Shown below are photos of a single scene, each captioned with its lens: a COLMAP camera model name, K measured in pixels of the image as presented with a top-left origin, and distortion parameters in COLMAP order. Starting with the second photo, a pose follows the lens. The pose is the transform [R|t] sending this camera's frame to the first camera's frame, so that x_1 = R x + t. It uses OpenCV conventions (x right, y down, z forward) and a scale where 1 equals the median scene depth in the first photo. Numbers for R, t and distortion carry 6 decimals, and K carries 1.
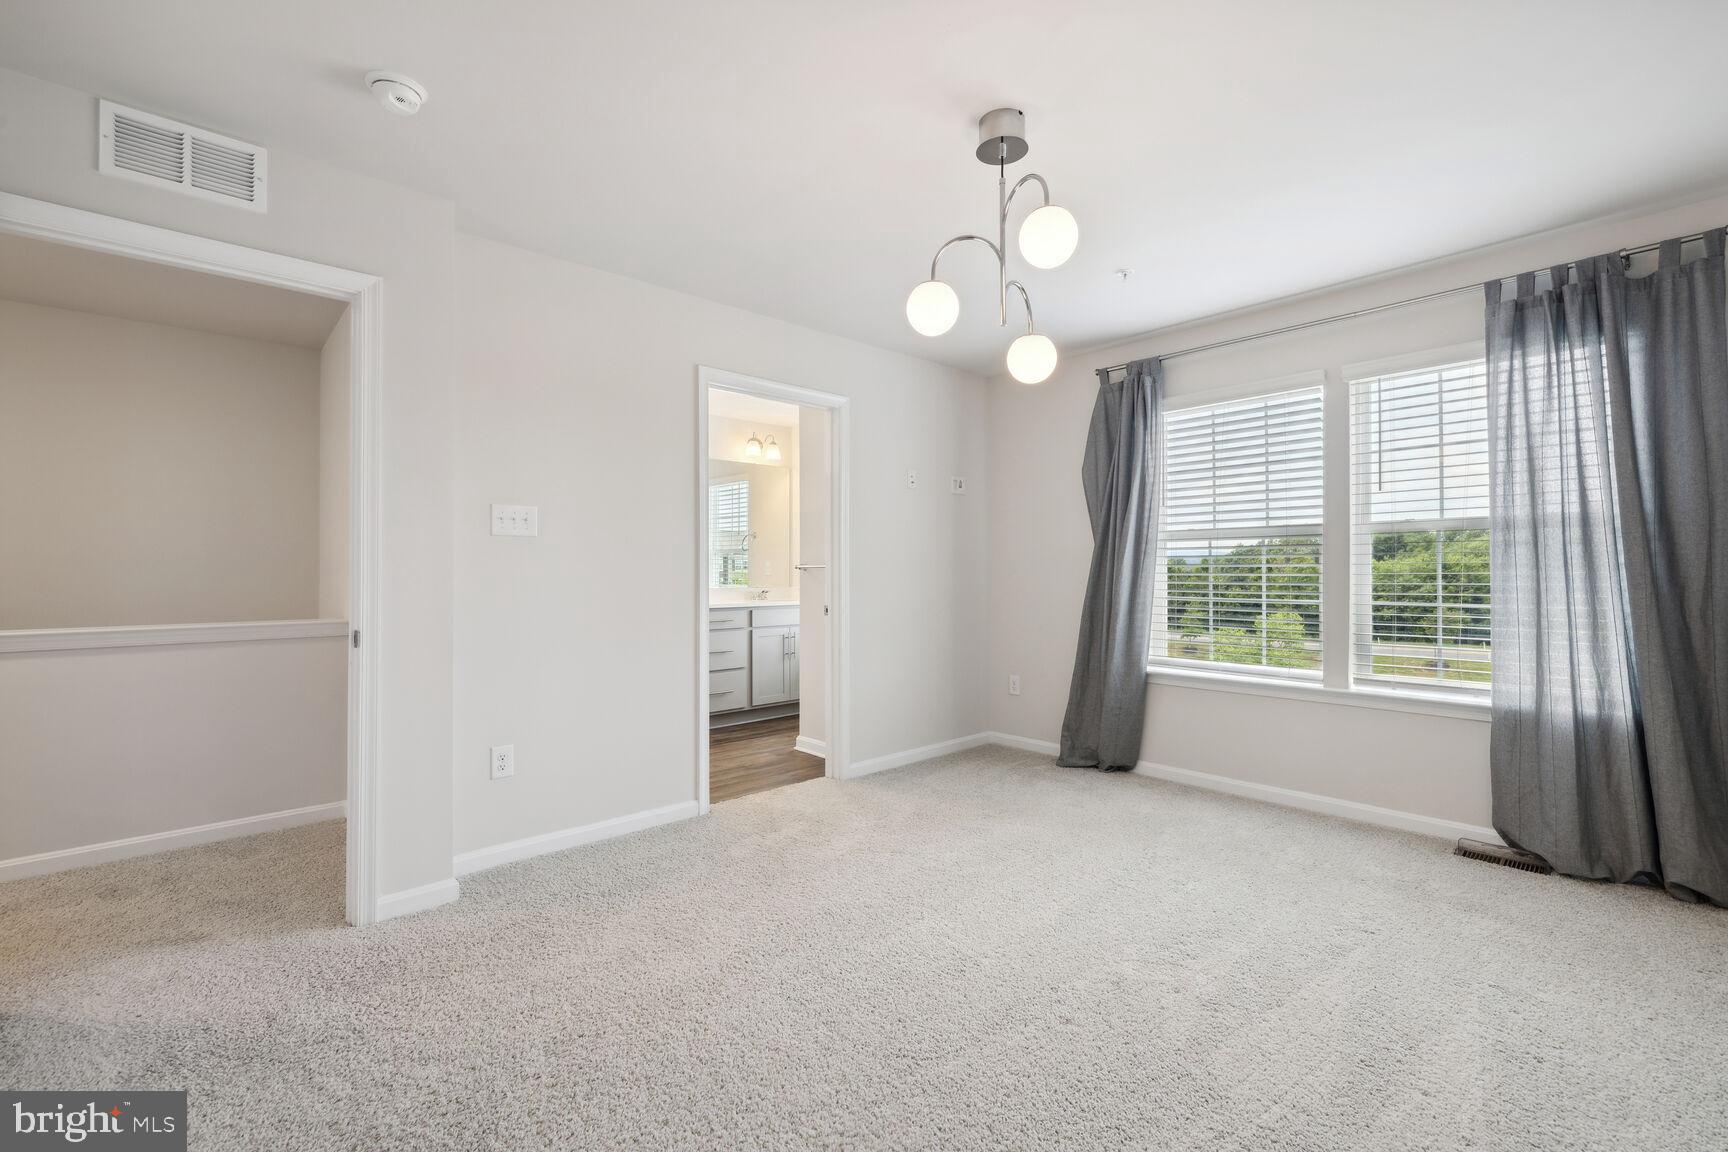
lens RADIAL K [[731.2, 0, 864.0], [0, 731.2, 576.0], [0, 0, 1]] dist [-0.001291, 0.000061]
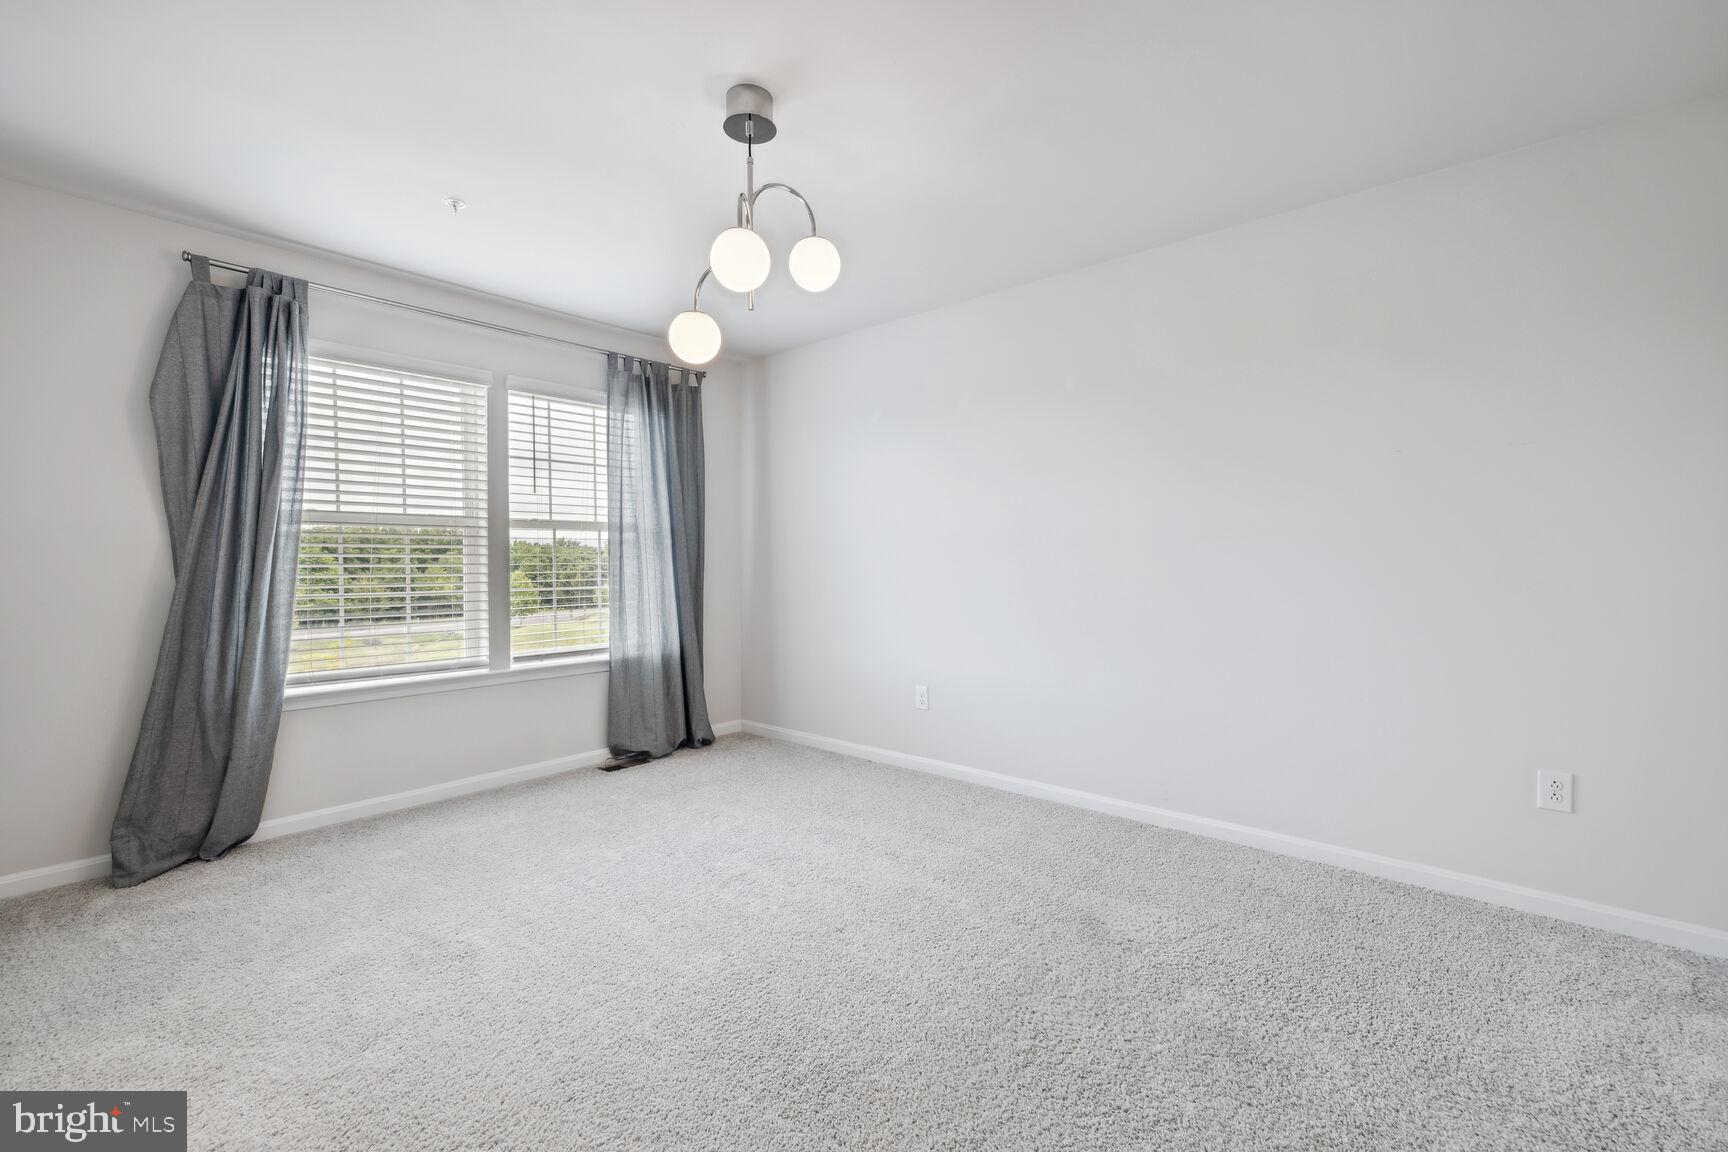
lens RADIAL K [[731.2, 0, 864.0], [0, 731.2, 576.0], [0, 0, 1]] dist [-0.001291, 0.000061]
pose [[-0.110649, -0.017581, 0.993704, -0.511297], [0.007286, 0.999802, 0.018500, -0.001948], [-0.993833, 0.009287, -0.110499, 0.607027]]
